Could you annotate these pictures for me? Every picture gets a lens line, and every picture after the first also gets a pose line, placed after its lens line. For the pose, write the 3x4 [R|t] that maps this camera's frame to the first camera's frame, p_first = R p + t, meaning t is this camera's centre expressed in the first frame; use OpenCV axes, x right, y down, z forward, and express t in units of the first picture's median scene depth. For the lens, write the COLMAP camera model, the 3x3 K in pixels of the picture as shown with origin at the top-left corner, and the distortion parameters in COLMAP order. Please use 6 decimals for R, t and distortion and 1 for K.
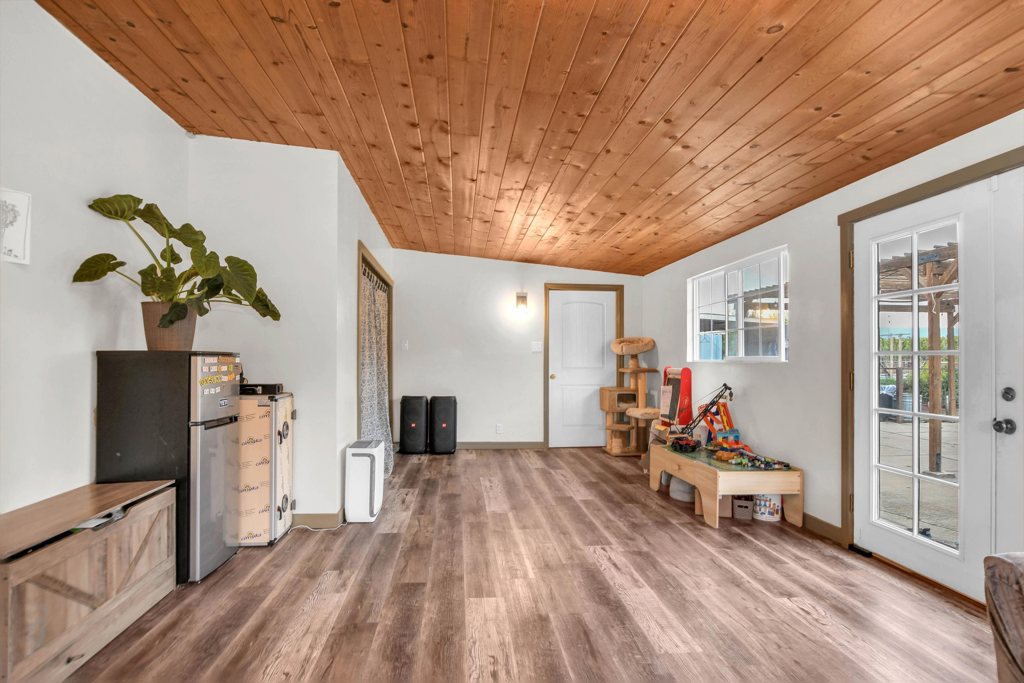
lens RADIAL K [[569.4, 0, 510.4], [0, 569.4, 349.2], [0, 0, 1]] dist [-0.003404, -0.000172]
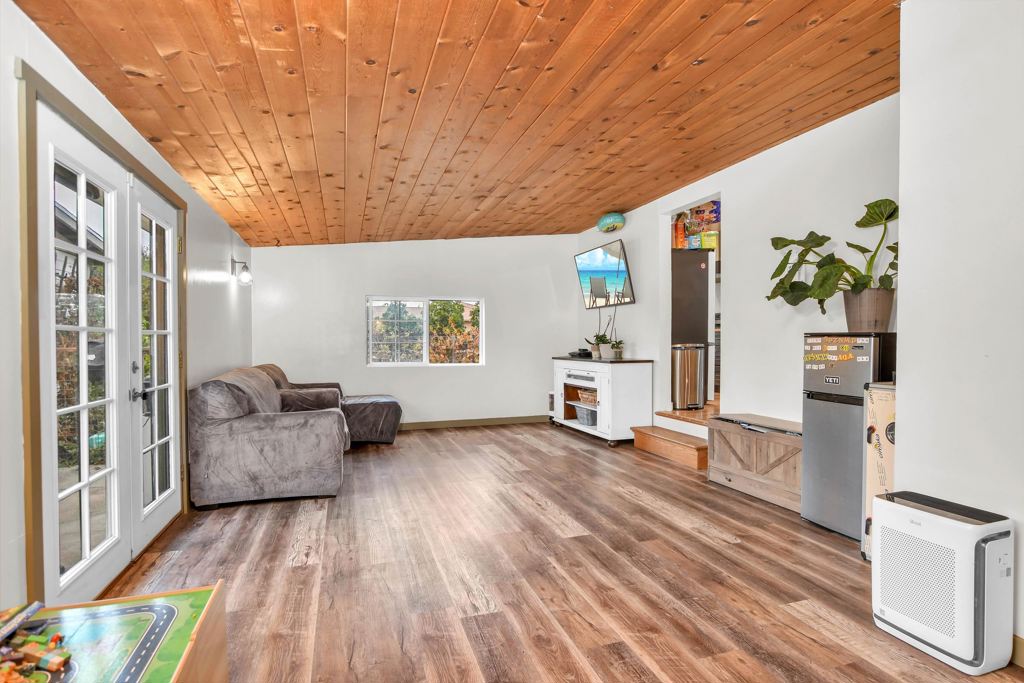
lens RADIAL K [[569.4, 0, 512.9], [0, 569.4, 344.3], [0, 0, 1]] dist [-0.003404, -0.000172]
pose [[-0.981252, -0.002786, -0.192708, 0.294087], [-0.000912, 0.999951, -0.009814, 0.038547], [0.192726, -0.009454, -0.981207, 1.966085]]
